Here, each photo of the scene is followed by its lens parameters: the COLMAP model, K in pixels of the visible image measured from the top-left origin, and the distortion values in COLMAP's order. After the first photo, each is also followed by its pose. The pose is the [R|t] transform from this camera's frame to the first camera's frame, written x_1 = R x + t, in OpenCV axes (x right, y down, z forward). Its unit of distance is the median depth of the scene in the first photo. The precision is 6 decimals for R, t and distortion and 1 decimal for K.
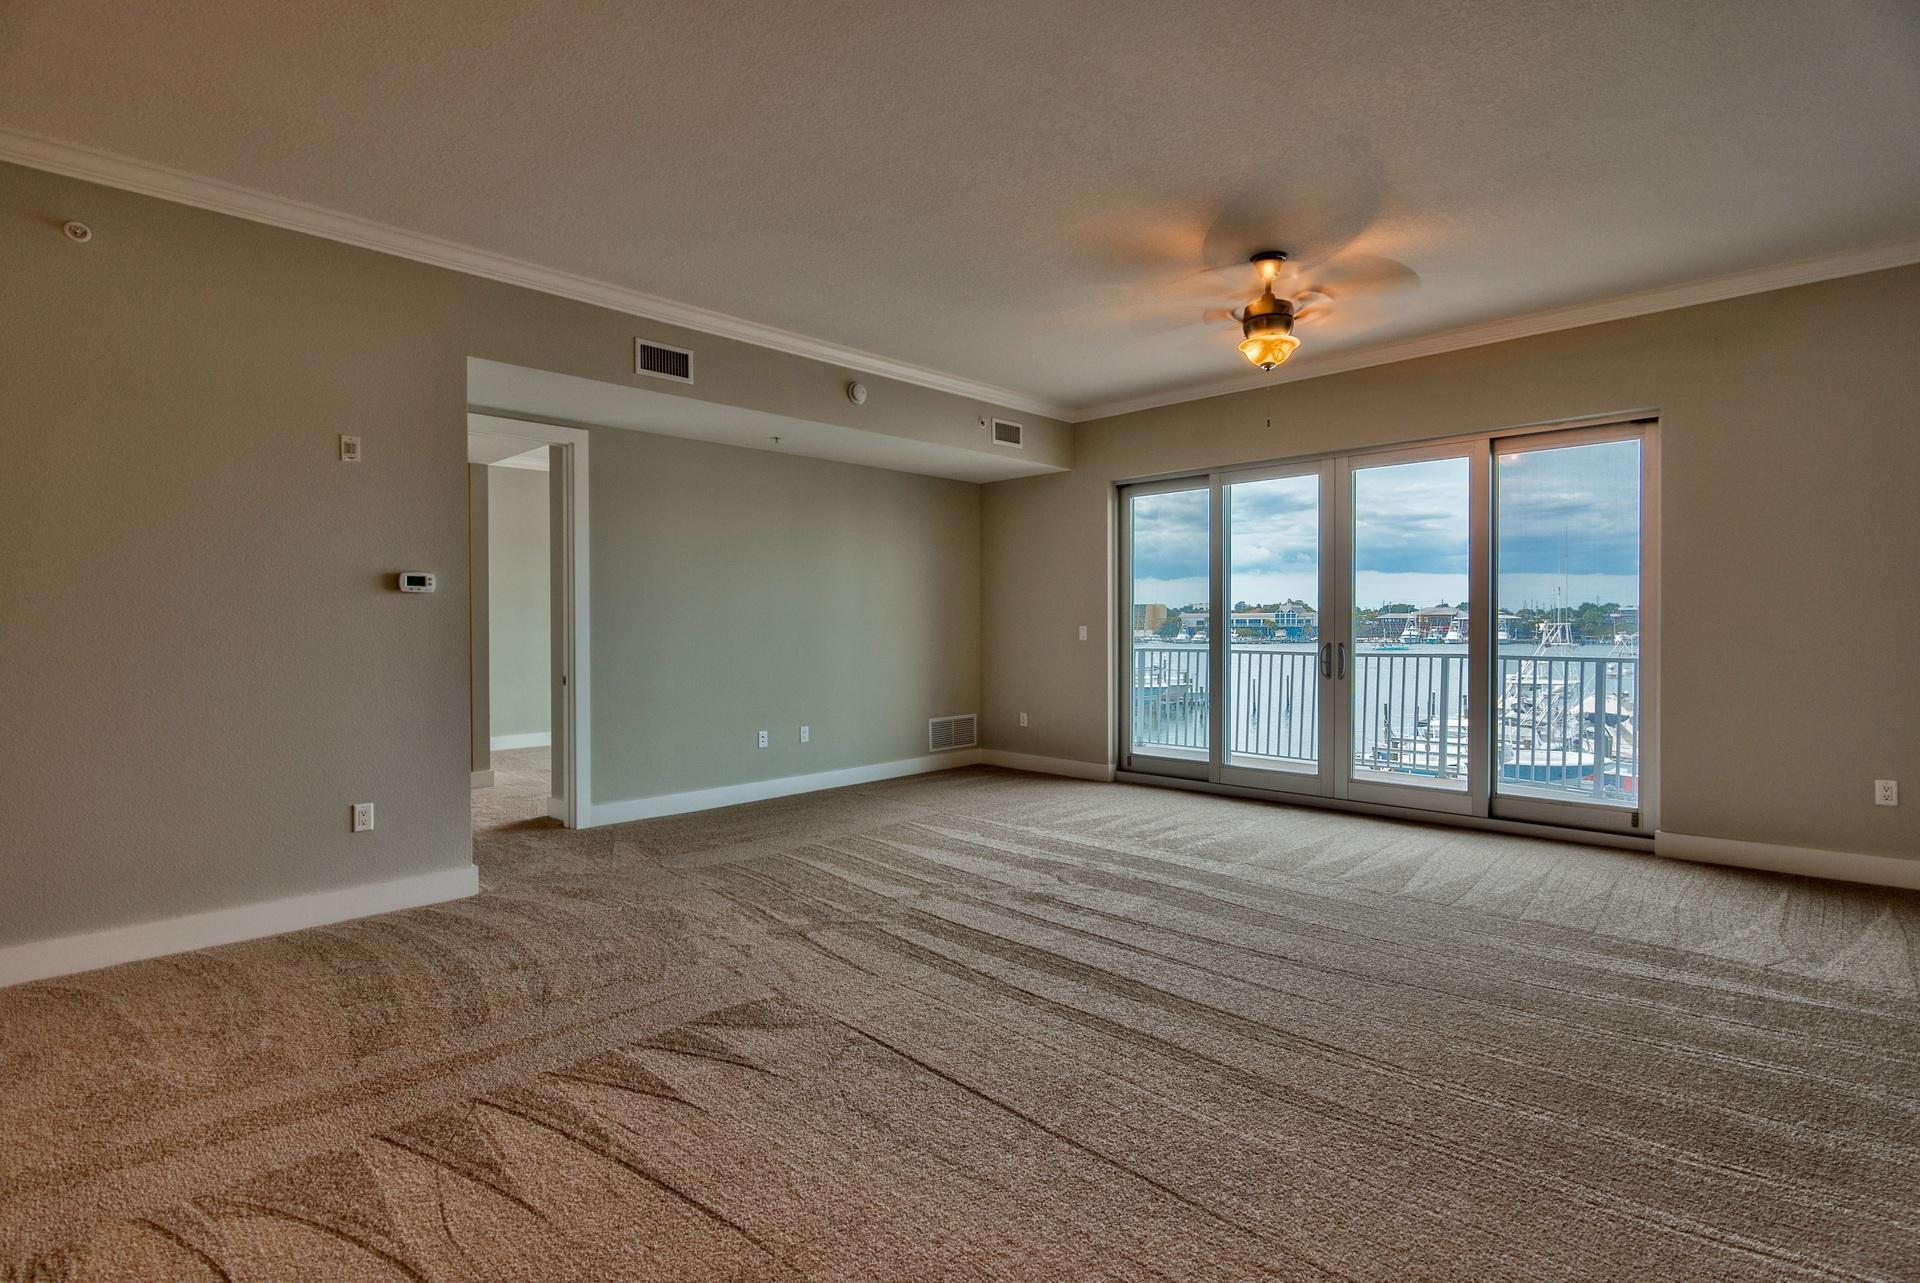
lens RADIAL K [[945.9, 0, 939.2], [0, 945.9, 630.9], [0, 0, 1]] dist [-0.003298, 0.000592]
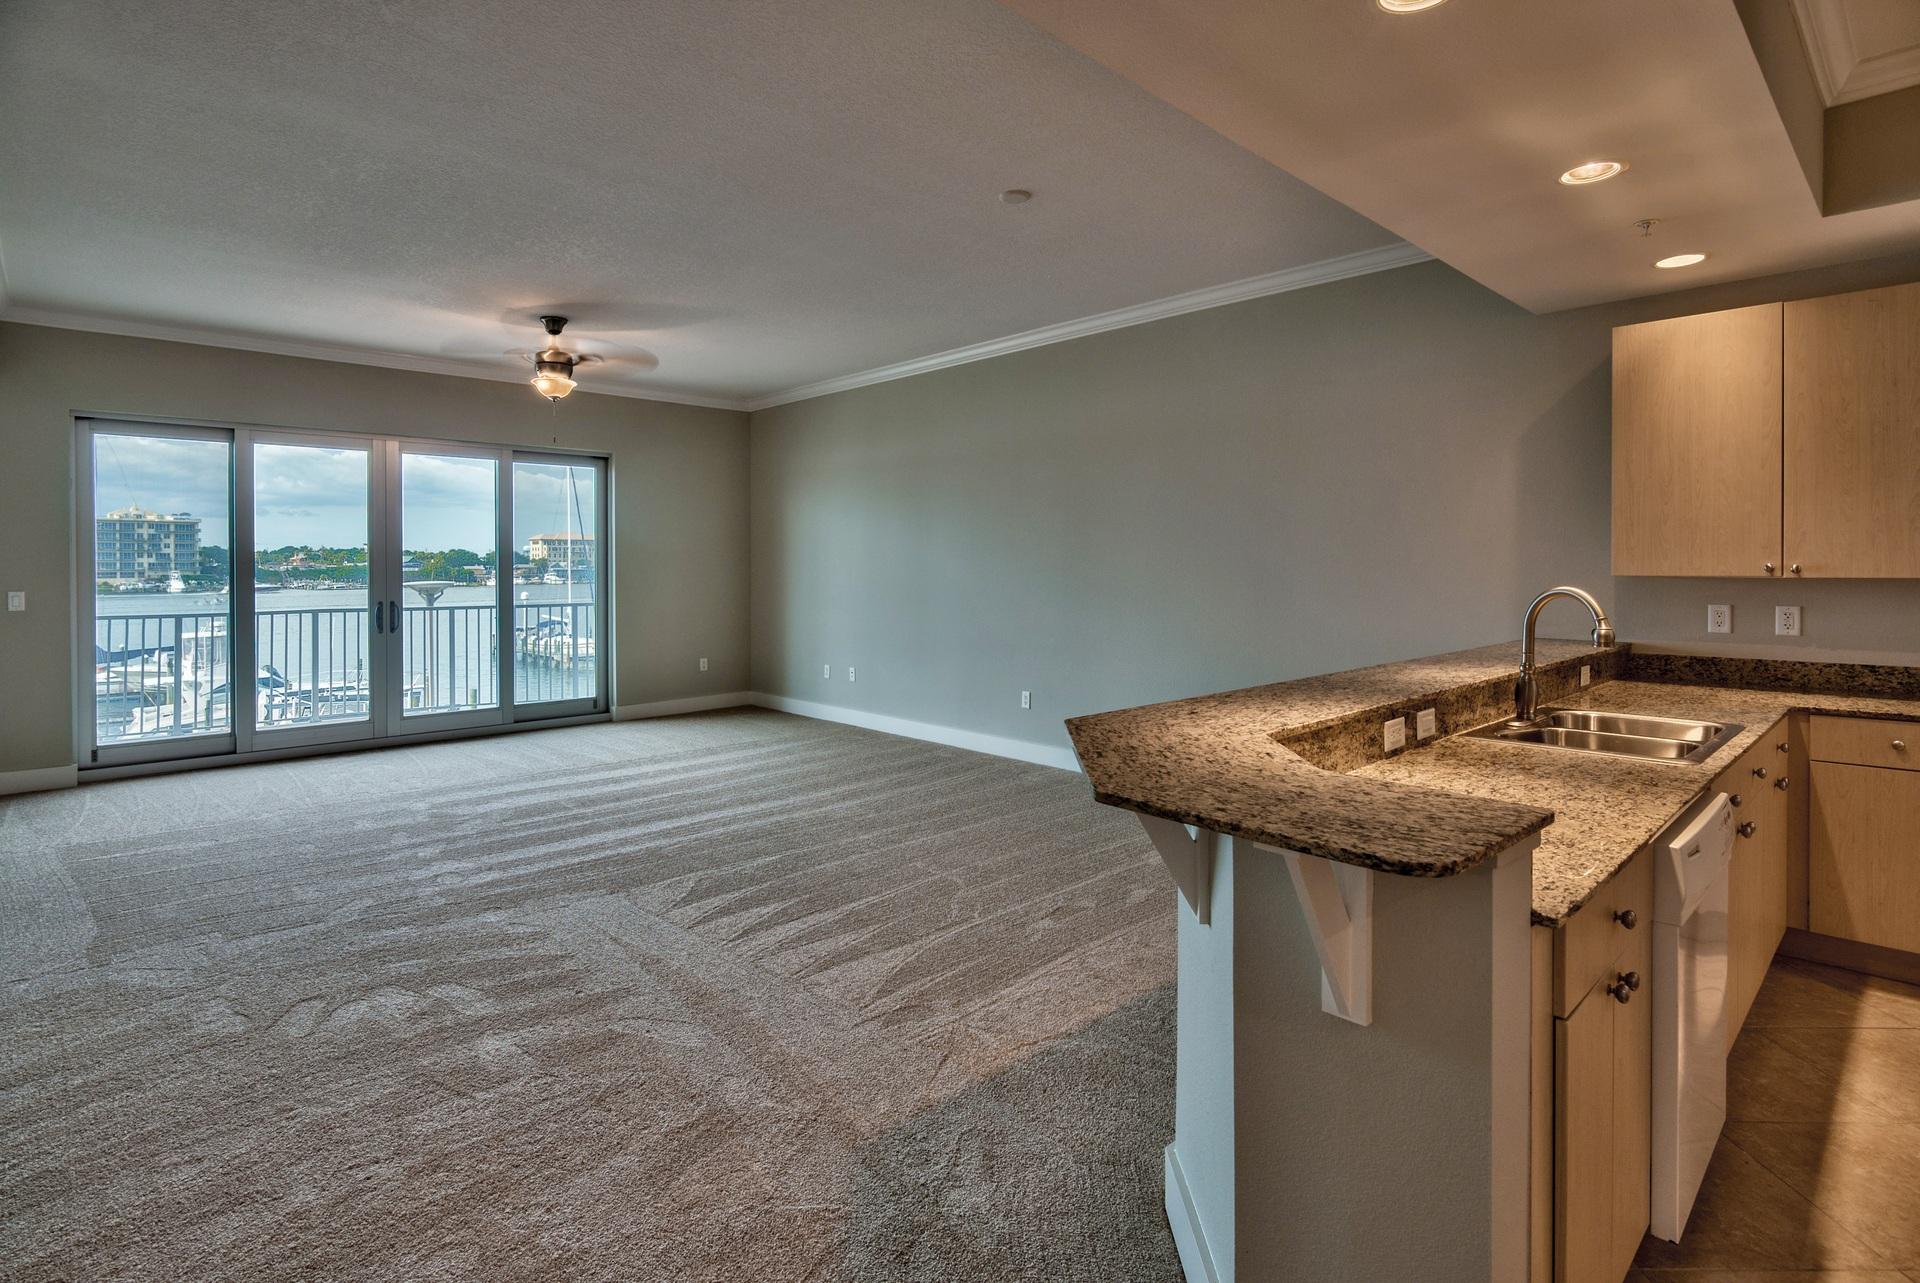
lens RADIAL K [[945.9, 0, 1004.5], [0, 945.9, 563.9], [0, 0, 1]] dist [-0.003298, 0.000592]
pose [[-0.010961, 0.004847, 0.999928, -0.738144], [0.009800, 0.999941, -0.004740, -0.020215], [-0.999892, 0.009747, -0.011007, 0.260587]]
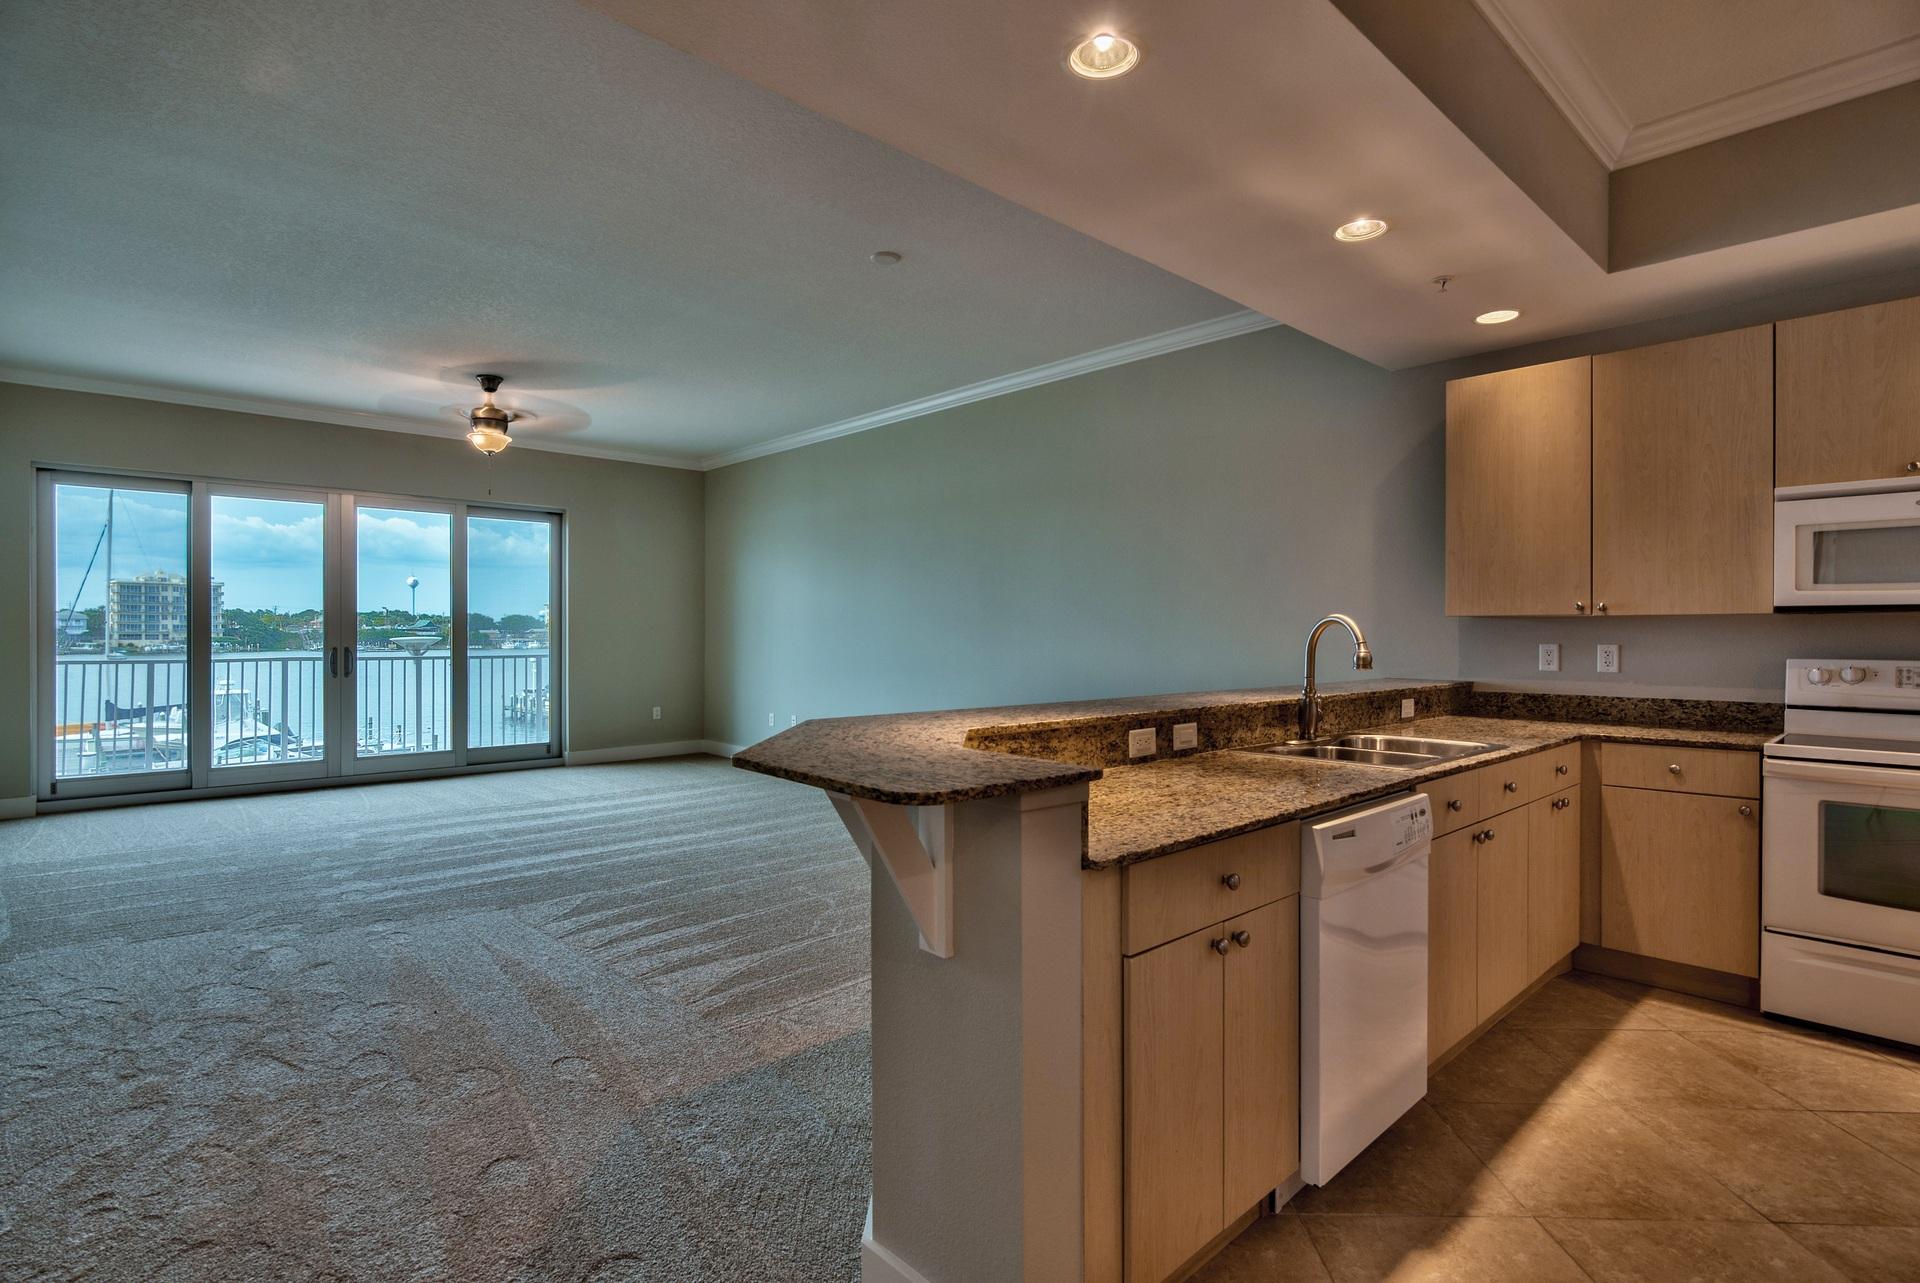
lens RADIAL K [[945.9, 0, 1007.7], [0, 945.9, 624.8], [0, 0, 1]] dist [-0.003298, 0.000592]
pose [[0.003101, 0.011052, 0.999934, -0.779486], [0.005626, 0.999923, -0.011070, 0.002103], [-0.999979, 0.005660, 0.003039, 0.148270]]
